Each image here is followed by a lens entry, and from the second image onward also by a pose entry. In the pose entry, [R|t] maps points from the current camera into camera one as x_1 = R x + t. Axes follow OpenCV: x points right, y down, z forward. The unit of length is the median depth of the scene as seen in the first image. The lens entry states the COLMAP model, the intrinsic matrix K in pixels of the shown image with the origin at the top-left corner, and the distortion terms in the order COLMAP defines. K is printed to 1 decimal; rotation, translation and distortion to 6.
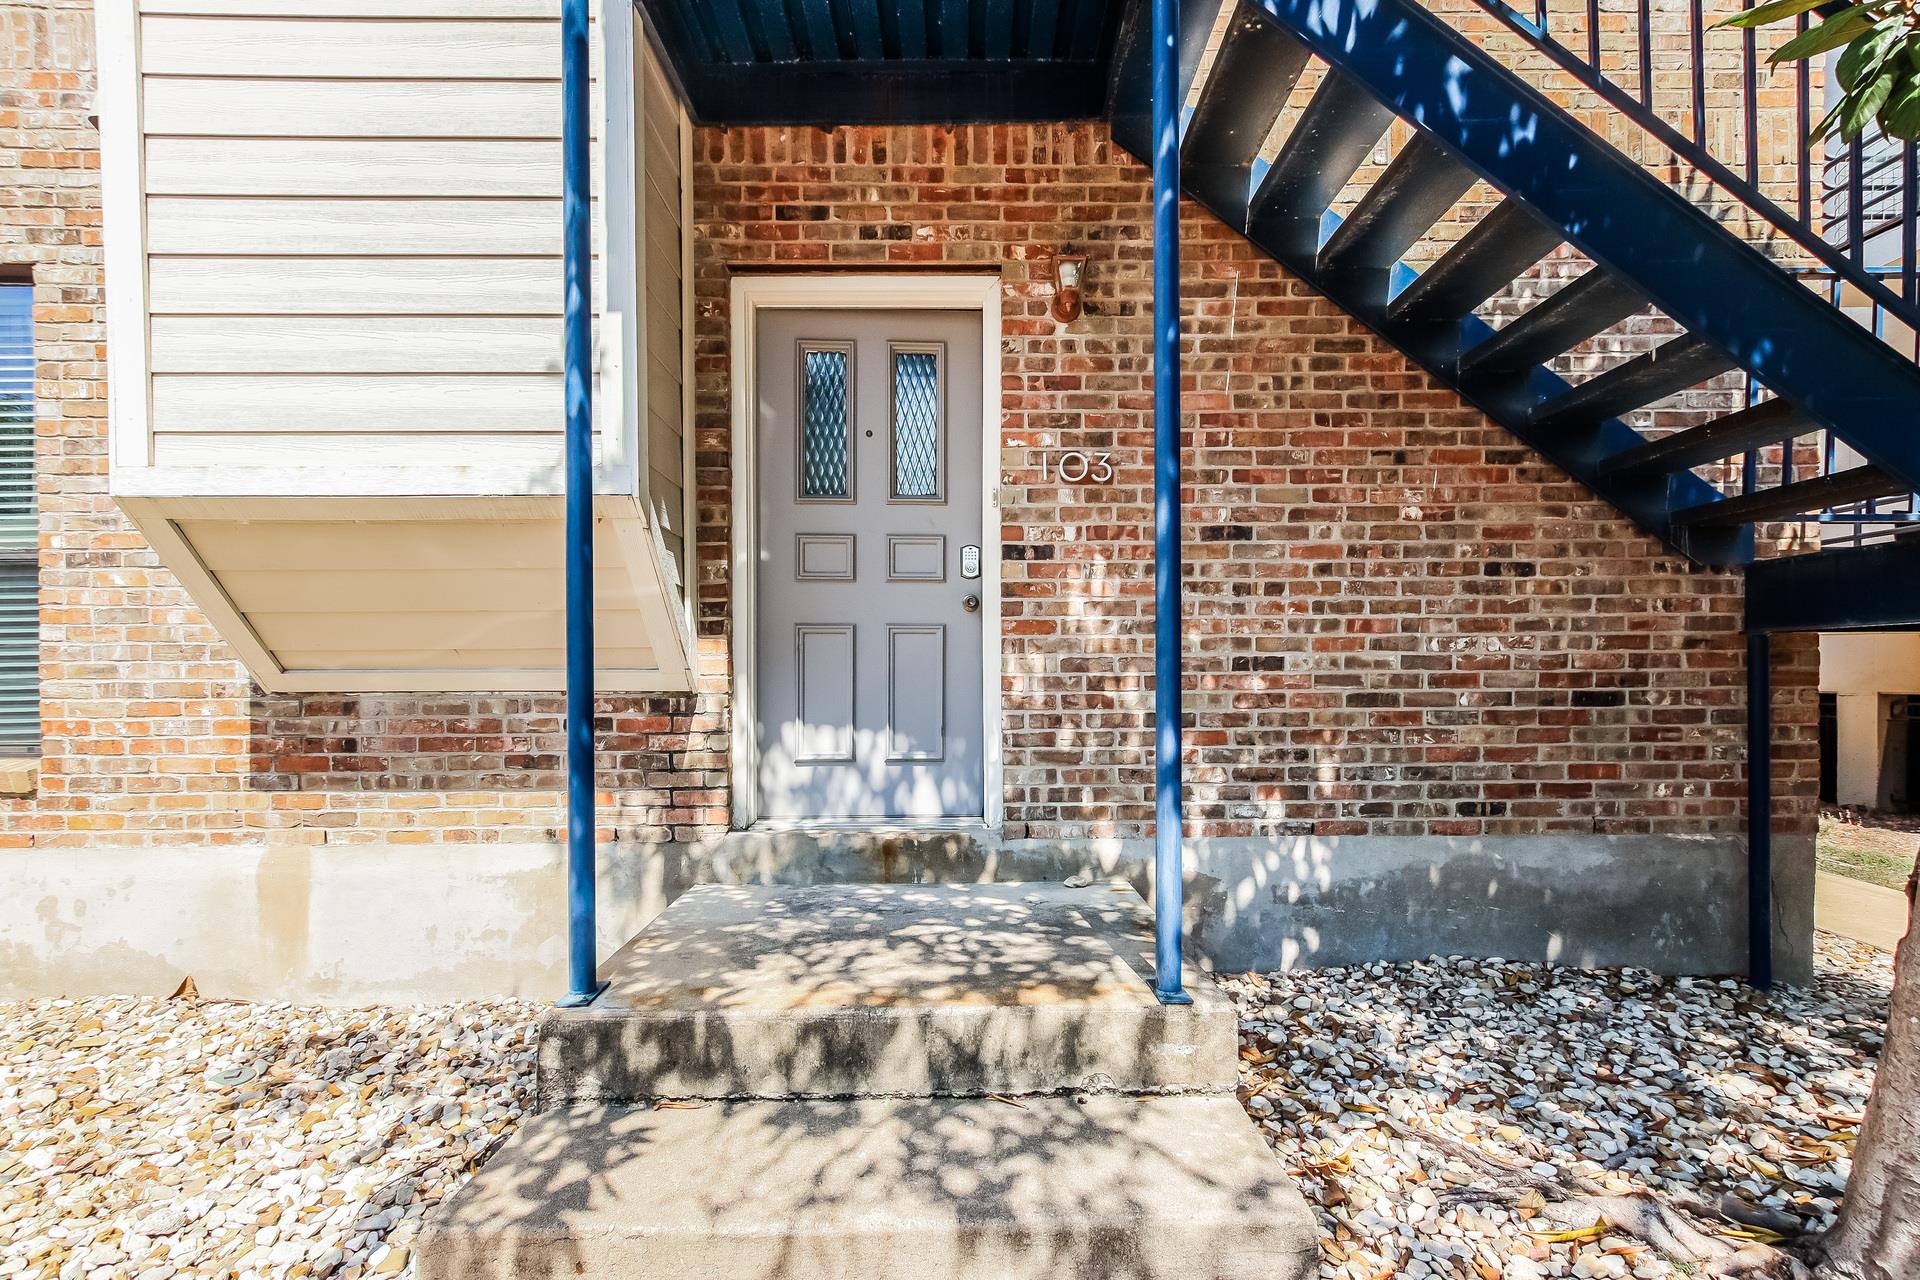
lens RADIAL K [[921.1, 0, 968.1], [0, 921.1, 671.2], [0, 0, 1]] dist [-0.029492, 0.010653]
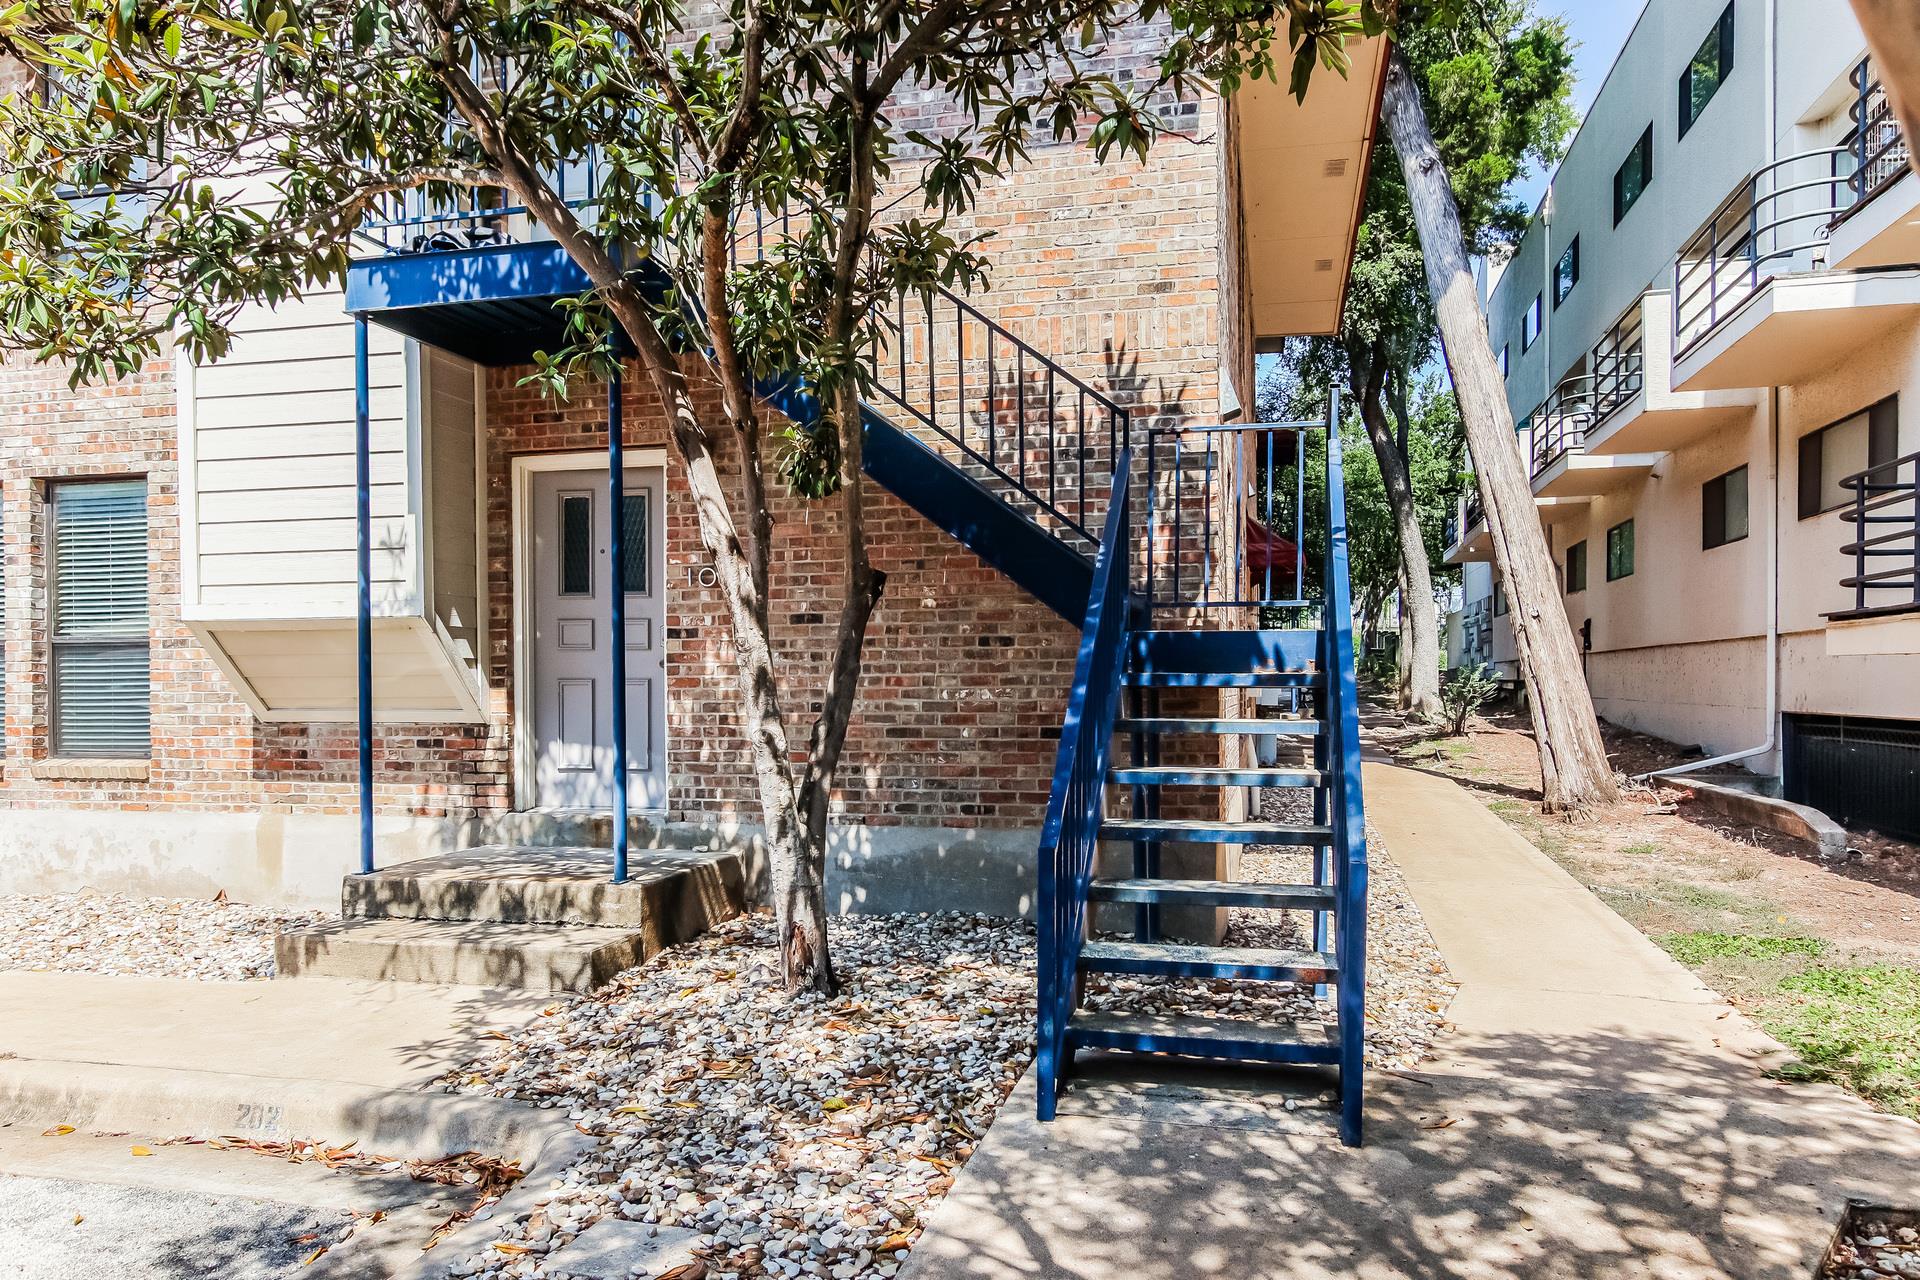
lens RADIAL K [[1345.3, 0, 959.7], [0, 1345.3, 684.4], [0, 0, 1]] dist [-0.050489, 0.002260]
pose [[0.971314, -0.000003, -0.237801, 1.037898], [0.000783, 0.999995, 0.003187, -0.051575], [0.237800, -0.003282, 0.971309, -1.046169]]
